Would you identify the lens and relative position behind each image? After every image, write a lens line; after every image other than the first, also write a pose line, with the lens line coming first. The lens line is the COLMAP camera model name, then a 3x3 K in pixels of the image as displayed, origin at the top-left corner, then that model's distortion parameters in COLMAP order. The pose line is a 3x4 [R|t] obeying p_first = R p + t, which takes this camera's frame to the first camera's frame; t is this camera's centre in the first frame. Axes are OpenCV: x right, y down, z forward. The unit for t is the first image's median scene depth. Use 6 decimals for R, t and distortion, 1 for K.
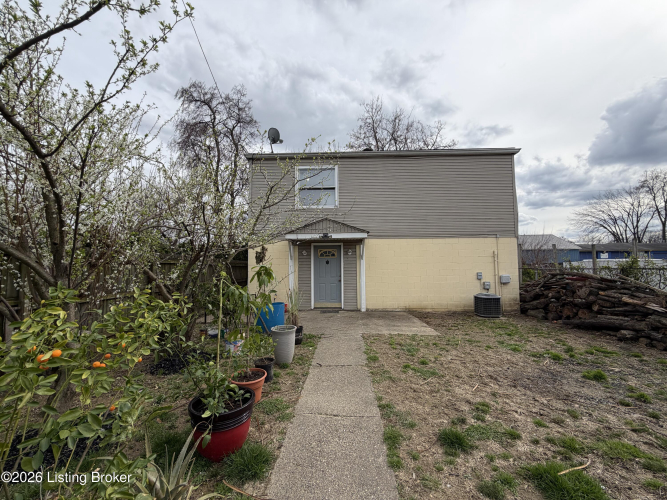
lens RADIAL K [[266.3, 0, 332.9], [0, 266.3, 252.5], [0, 0, 1]] dist [0.001386, 0.000098]
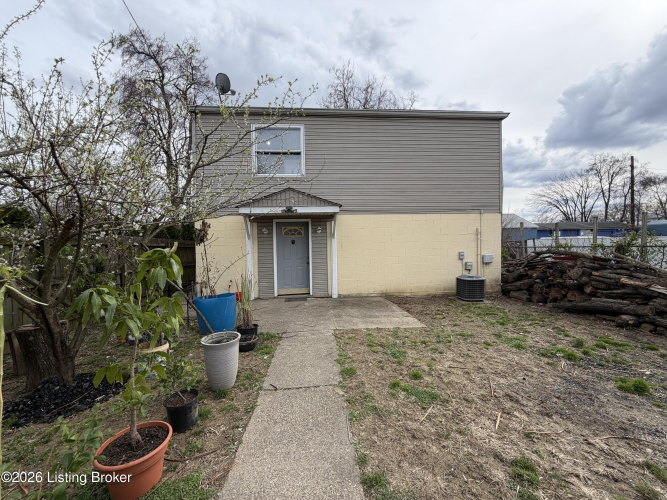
lens RADIAL K [[266.3, 0, 332.9], [0, 266.3, 252.5], [0, 0, 1]] dist [0.001386, 0.000098]
pose [[0.994043, -0.011588, 0.108373, 0.015468], [0.003110, 0.996943, 0.078074, 0.005330], [-0.108947, -0.077272, 0.991040, 0.149236]]
